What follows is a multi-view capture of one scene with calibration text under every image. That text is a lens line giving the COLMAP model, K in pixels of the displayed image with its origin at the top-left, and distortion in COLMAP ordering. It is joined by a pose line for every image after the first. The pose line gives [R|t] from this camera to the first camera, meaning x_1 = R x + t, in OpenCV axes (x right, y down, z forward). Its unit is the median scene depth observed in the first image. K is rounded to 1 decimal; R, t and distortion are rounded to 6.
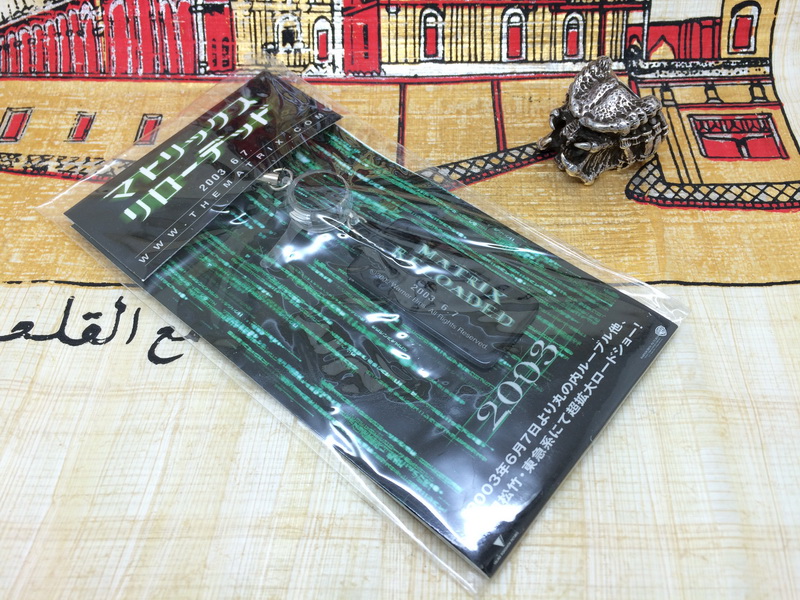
lens RADIAL K [[700.4, 0, 400.0], [0, 700.4, 300.0], [0, 0, 1]] dist [0.079433, -0.139289]
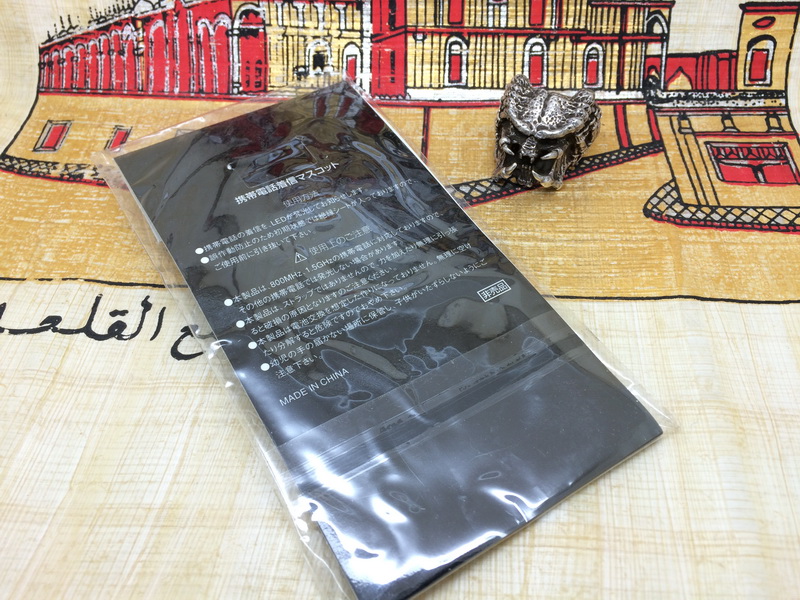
lens RADIAL K [[700.4, 0, 400.0], [0, 700.4, 300.0], [0, 0, 1]] dist [0.079433, -0.139289]
pose [[0.999306, 0.030034, -0.022024, -0.004465], [-0.031590, 0.996754, -0.074054, 0.054629], [0.019728, 0.074699, 0.997011, -0.012200]]
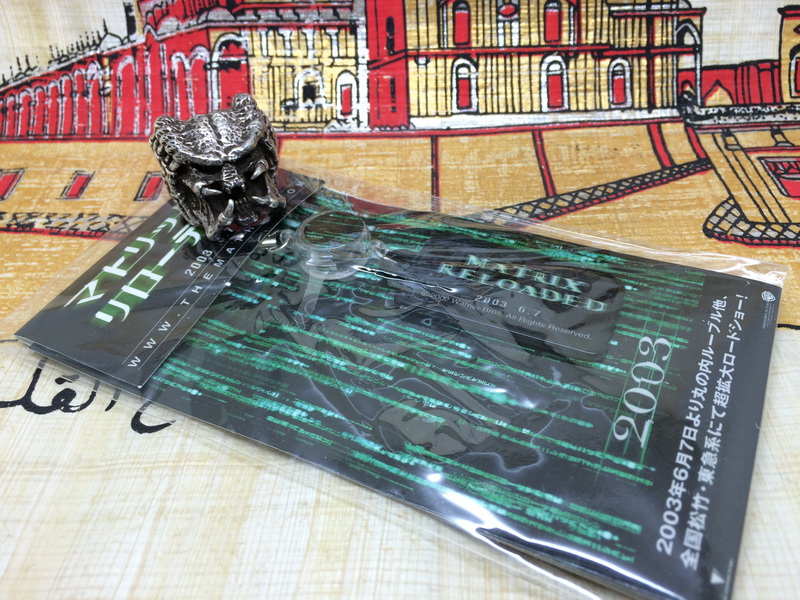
lens RADIAL K [[700.4, 0, 400.0], [0, 700.4, 300.0], [0, 0, 1]] dist [0.079433, -0.139289]
pose [[0.999819, -0.017358, -0.007724, -0.037444], [0.015361, 0.977793, -0.209010, 0.089675], [0.011181, 0.208854, 0.977883, 0.157714]]
